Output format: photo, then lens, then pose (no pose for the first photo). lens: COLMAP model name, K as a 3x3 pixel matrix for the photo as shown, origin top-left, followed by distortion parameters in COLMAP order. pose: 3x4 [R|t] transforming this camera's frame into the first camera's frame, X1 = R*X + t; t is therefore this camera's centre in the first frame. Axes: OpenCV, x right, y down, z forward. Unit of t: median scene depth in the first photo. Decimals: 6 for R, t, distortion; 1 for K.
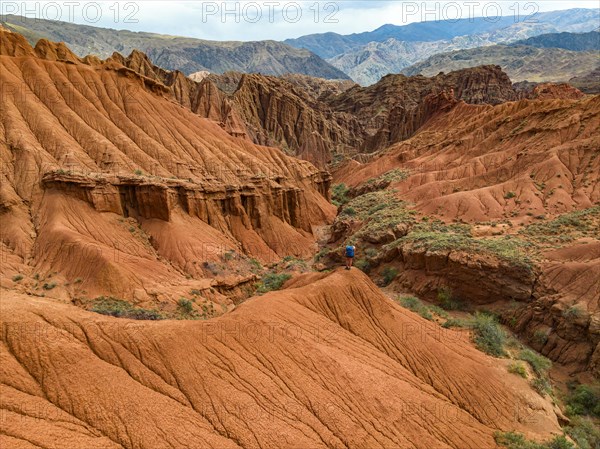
lens RADIAL K [[424.4, 0, 300.6], [0, 424.4, 223.3], [0, 0, 1]] dist [-0.031559, -0.002125]
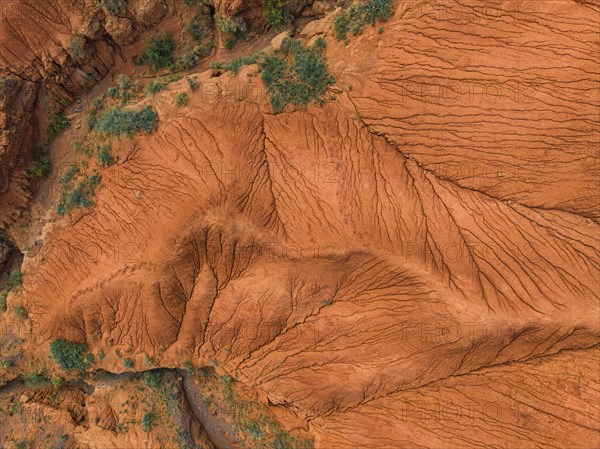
lens RADIAL K [[424.4, 0, 300.6], [0, 424.4, 223.3], [0, 0, 1]] dist [-0.031559, -0.002125]
pose [[-0.382794, -0.923829, -0.003088, 0.006446], [0.350706, -0.148408, 0.924651, -0.283070], [-0.854678, 0.352867, 0.380802, 0.110331]]
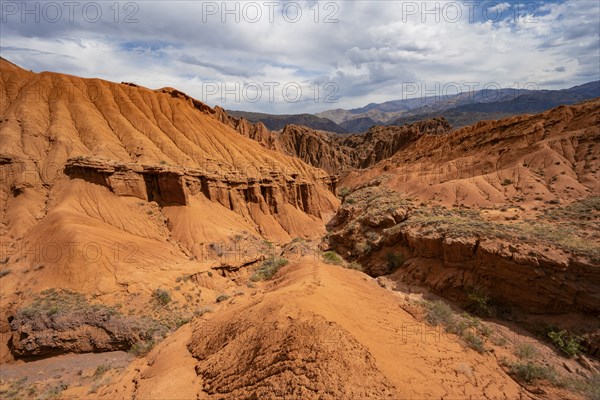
lens RADIAL K [[236.8, 0, 302.2], [0, 236.8, 199.3], [0, 0, 1]] dist [0.000315, 0.000128]
pose [[0.996181, 0.000400, -0.087310, 0.034615], [-0.005980, 0.997953, -0.063667, 0.012907], [0.087106, 0.063946, 0.994145, 0.301882]]
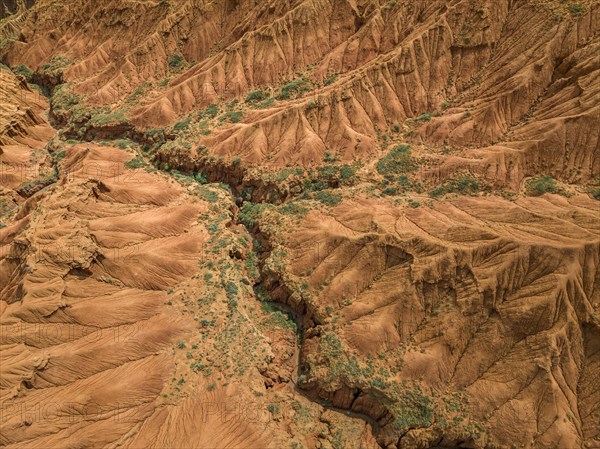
lens RADIAL K [[424.4, 0, 300.6], [0, 424.4, 223.3], [0, 0, 1]] dist [-0.031559, -0.002125]
pose [[0.719069, -0.542618, 0.434172, -0.258228], [0.239989, 0.780220, 0.577634, -0.526079], [-0.652185, -0.311162, 0.691255, -1.553077]]
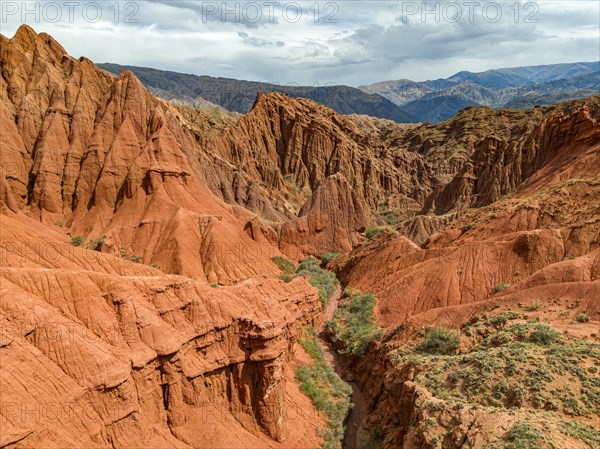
lens RADIAL K [[424.4, 0, 300.6], [0, 424.4, 223.3], [0, 0, 1]] dist [-0.031559, -0.002125]
pose [[0.986461, 0.046870, -0.157157, 0.185064], [-0.062183, 0.993630, -0.093983, -0.240680], [0.151751, 0.102483, 0.983091, 1.124362]]
